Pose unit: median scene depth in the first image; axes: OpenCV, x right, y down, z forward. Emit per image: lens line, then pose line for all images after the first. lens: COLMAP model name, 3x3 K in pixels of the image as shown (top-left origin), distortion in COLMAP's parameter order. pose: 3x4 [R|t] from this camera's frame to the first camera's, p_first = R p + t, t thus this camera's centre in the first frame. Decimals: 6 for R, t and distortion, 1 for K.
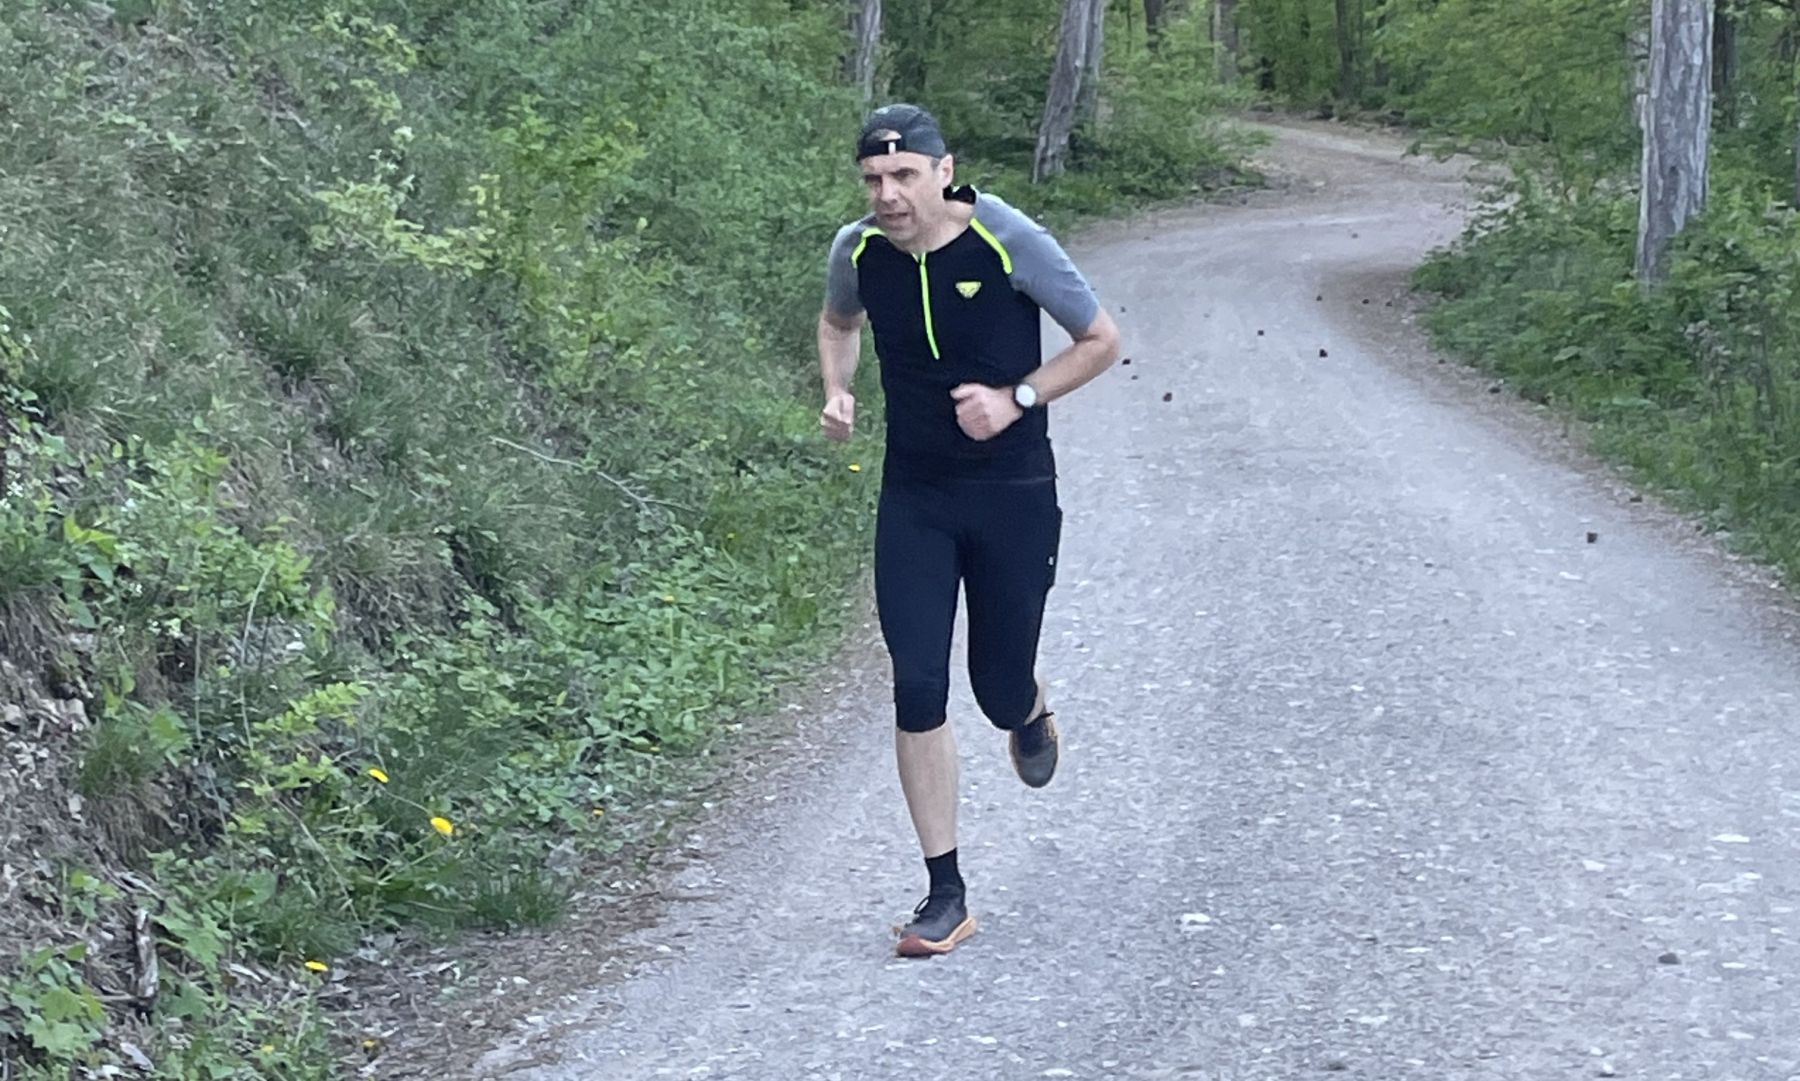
lens RADIAL K [[4163.6, 0, 864.5], [0, 4163.6, 580.5], [0, 0, 1]] dist [0.095753, 0.460427]
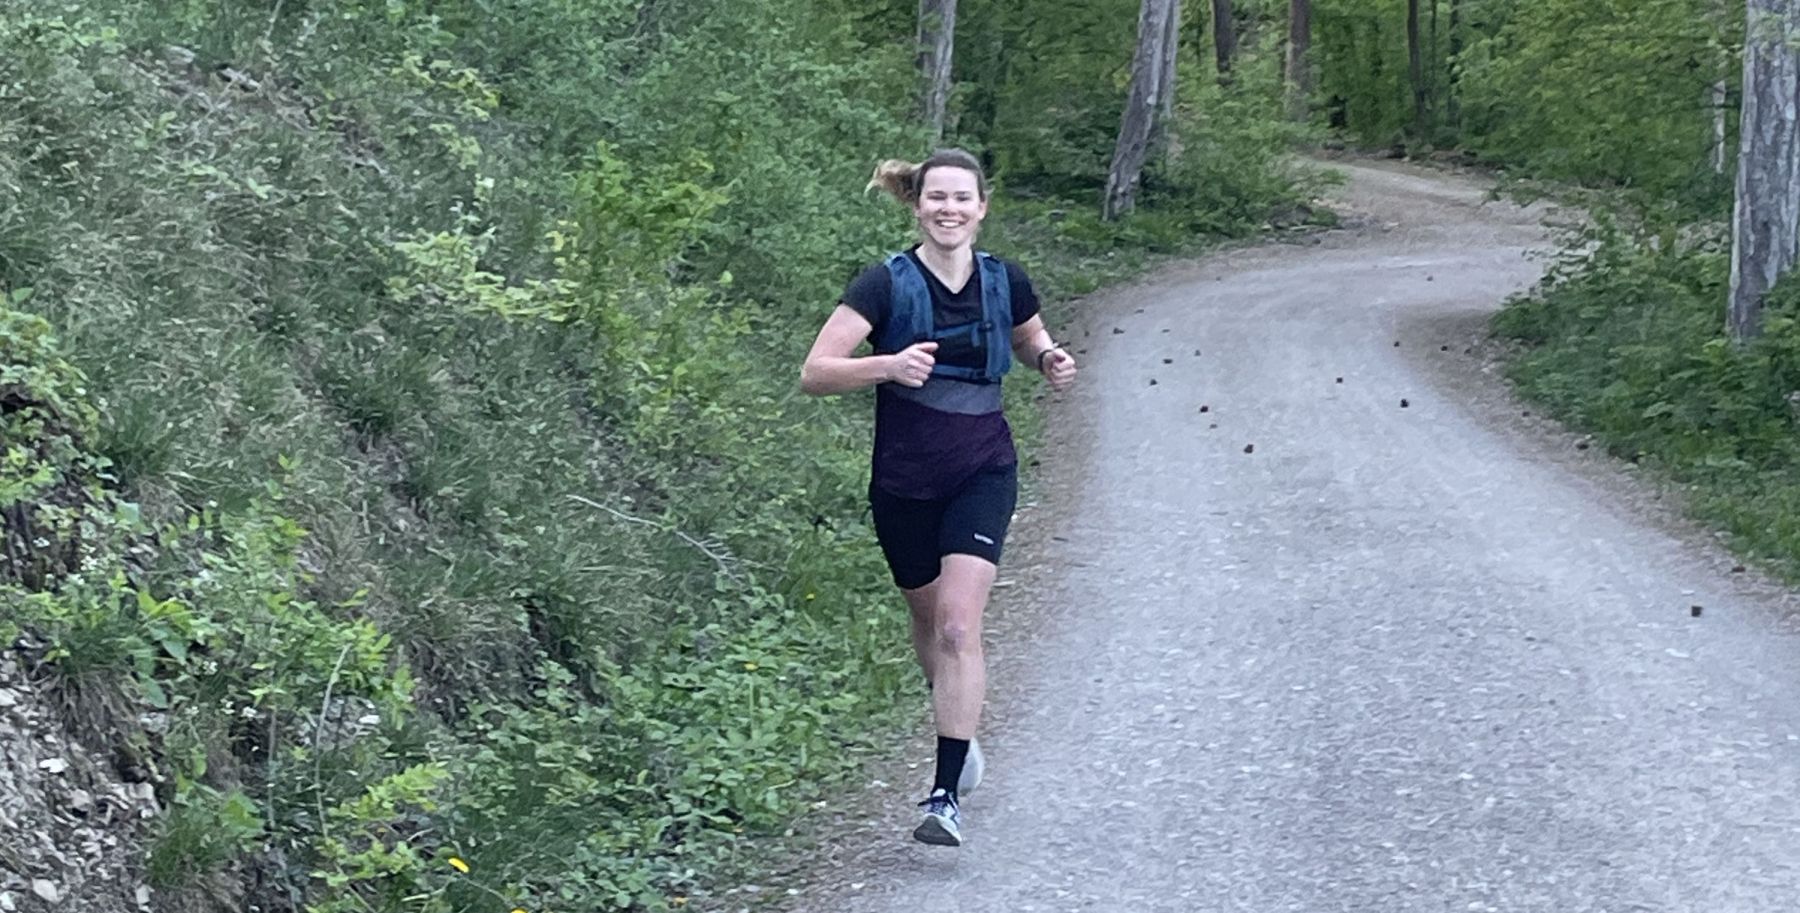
lens RADIAL K [[4184.1, 0, 855.8], [0, 4184.1, 367.7], [0, 0, 1]] dist [0.132986, -0.171293]
pose [[0.999790, 0.014389, -0.014579, -0.009423], [-0.015180, 0.998333, -0.055683, -0.011575], [0.013754, 0.055893, 0.998342, 0.023558]]
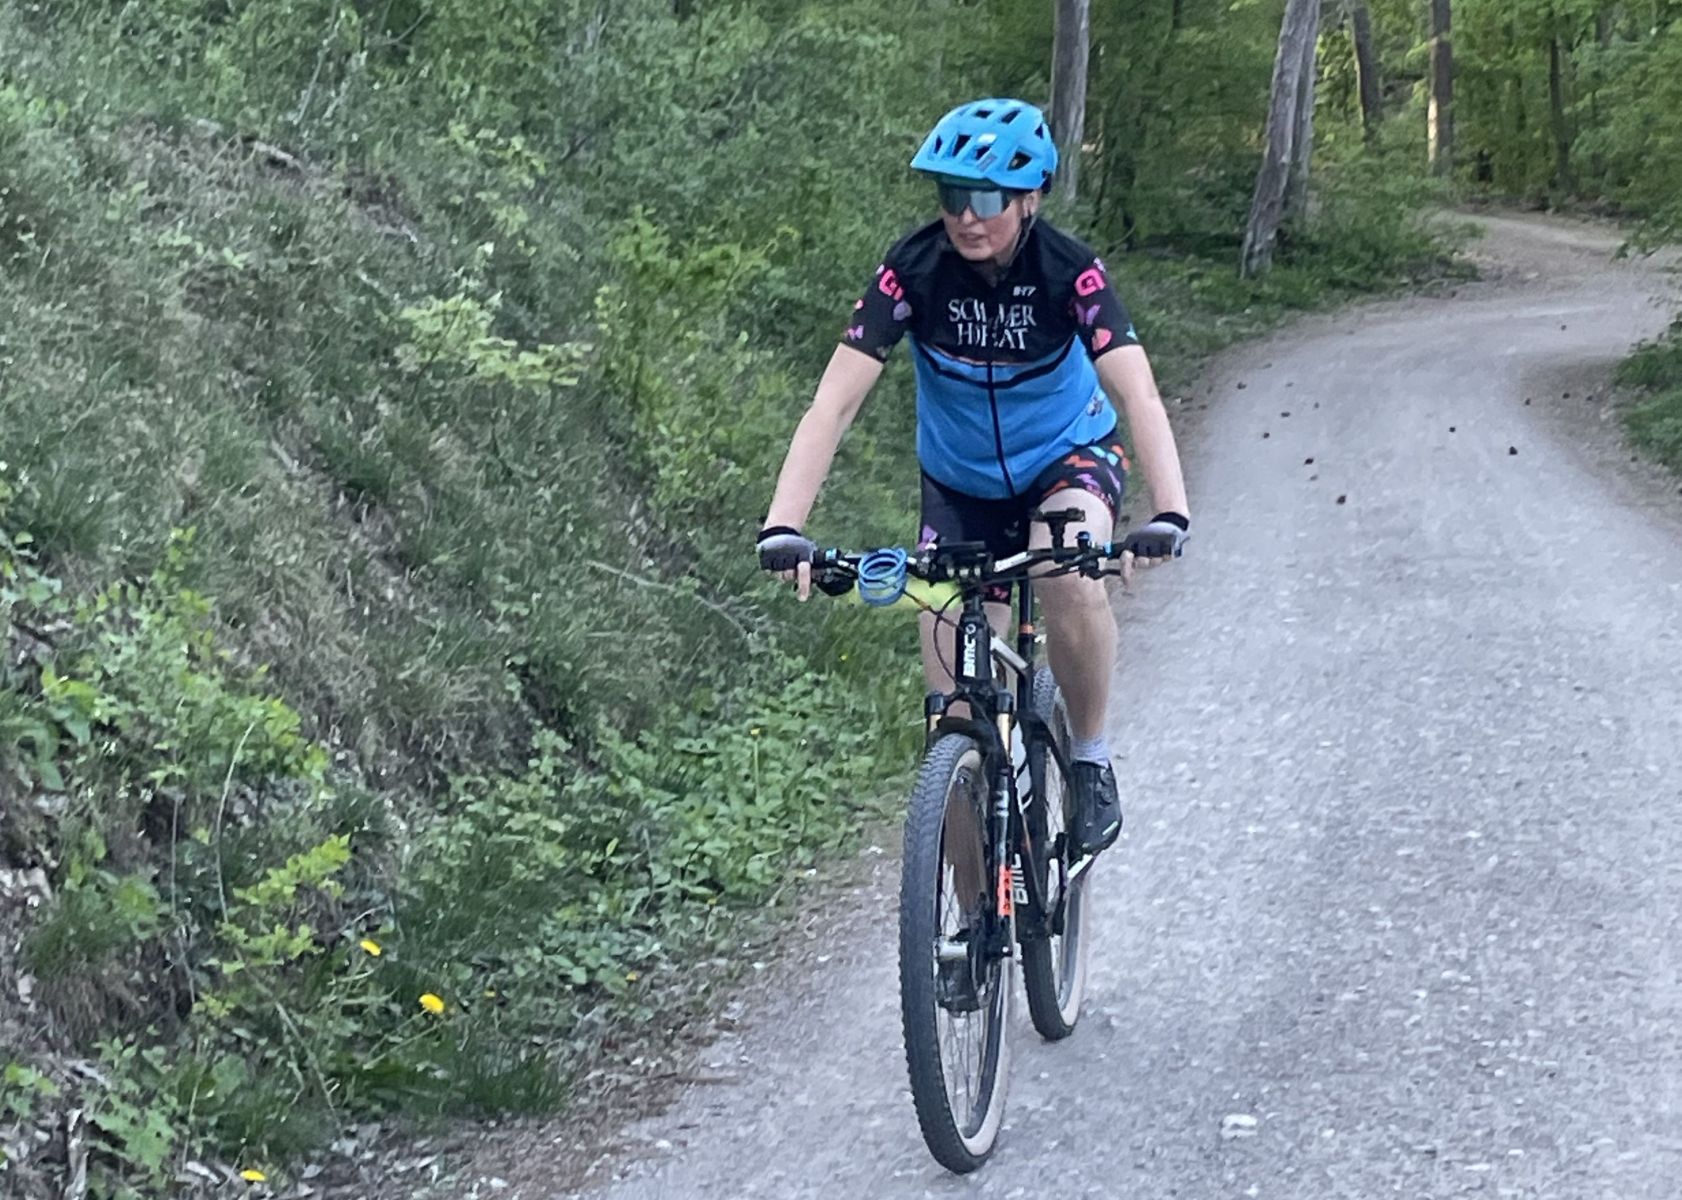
lens RADIAL K [[3978.7, 0, 807.3], [0, 3978.7, 473.4], [0, 0, 1]] dist [0.159041, -0.668540]
pose [[0.996612, -0.006037, -0.082025, 0.041587], [0.002358, 0.998990, -0.044876, -0.014246], [0.082213, 0.044531, 0.995619, 0.091819]]
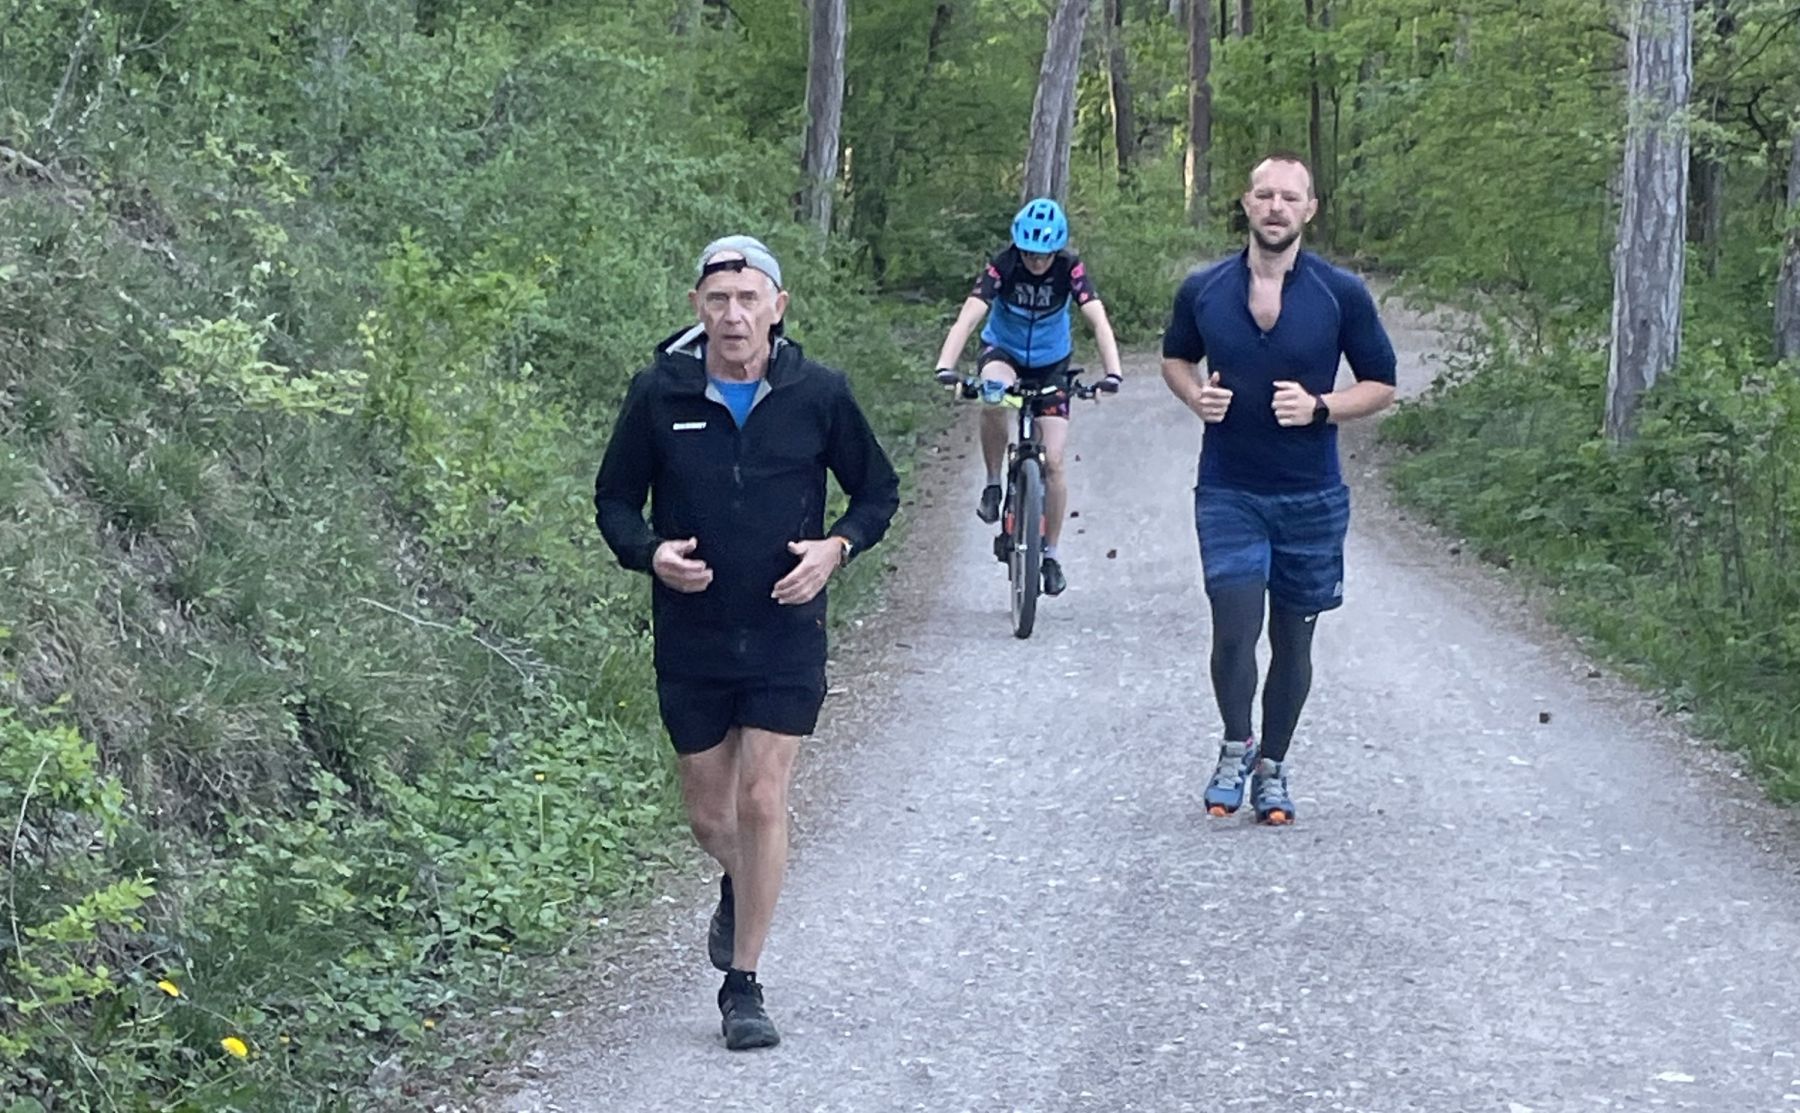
lens RADIAL K [[4151.3, 0, 879.0], [0, 4151.3, 711.5], [0, 0, 1]] dist [0.100568, 0.345188]
pose [[0.999874, 0.014229, 0.006969, 0.022248], [-0.014224, 0.999899, -0.000735, -0.010918], [-0.006978, 0.000636, 0.999975, 0.081127]]
